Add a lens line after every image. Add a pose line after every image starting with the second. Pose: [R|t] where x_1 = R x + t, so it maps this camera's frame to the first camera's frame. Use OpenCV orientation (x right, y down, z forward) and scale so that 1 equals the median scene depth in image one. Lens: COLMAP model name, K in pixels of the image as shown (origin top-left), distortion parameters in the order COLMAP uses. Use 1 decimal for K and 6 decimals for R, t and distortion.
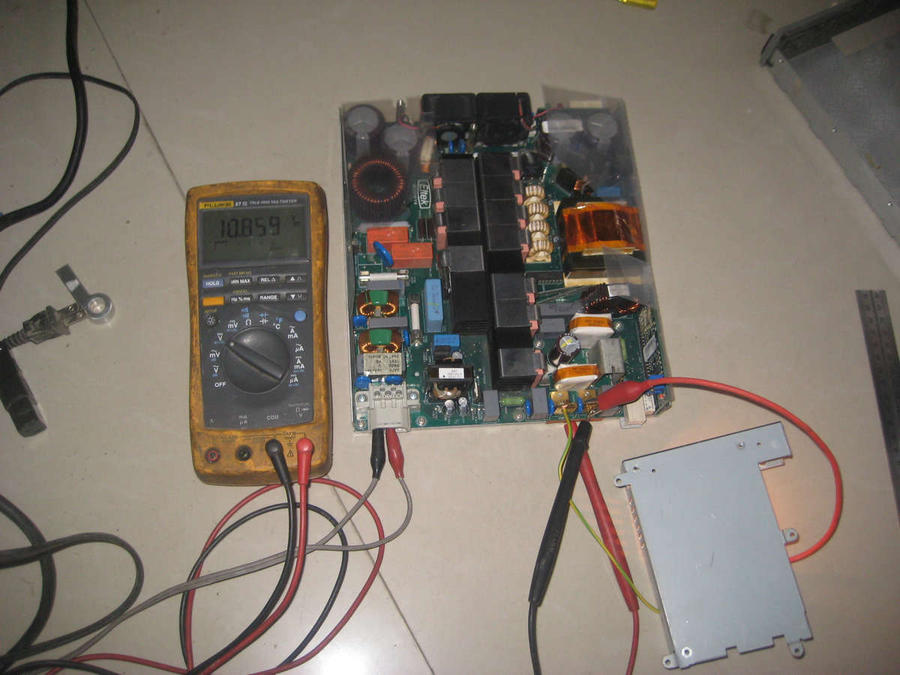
lens RADIAL K [[955.4, 0, 450.0], [0, 955.4, 337.5], [0, 0, 1]] dist [-0.163696, 0.206226]
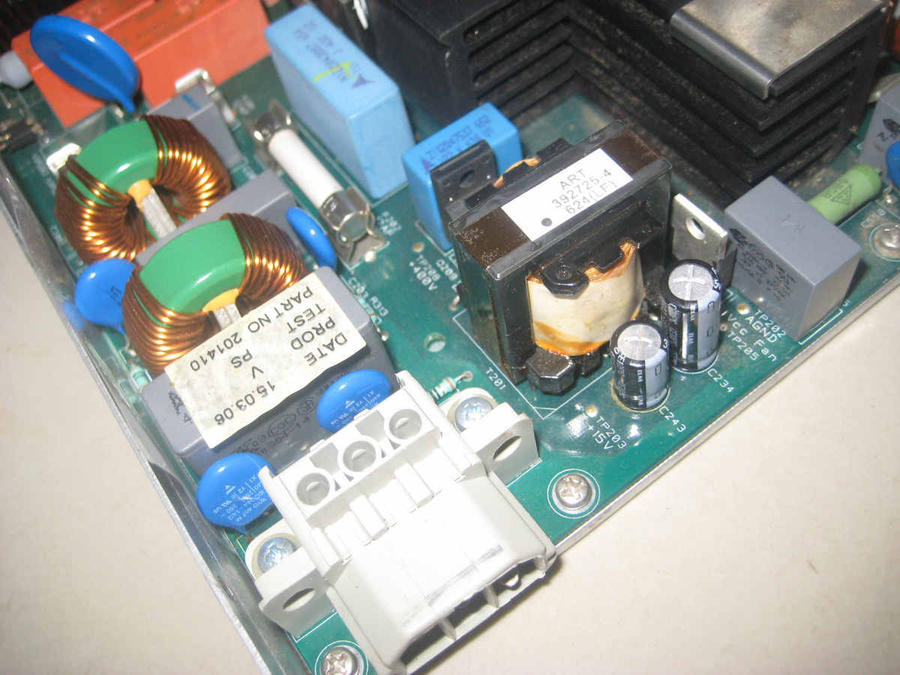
lens RADIAL K [[955.4, 0, 450.0], [0, 955.4, 337.5], [0, 0, 1]] dist [-0.163696, 0.206226]
pose [[0.828681, -0.553676, 0.082040, -0.050777], [0.558729, 0.809553, -0.180129, 0.082164], [0.033317, 0.195108, 0.980216, 0.785320]]
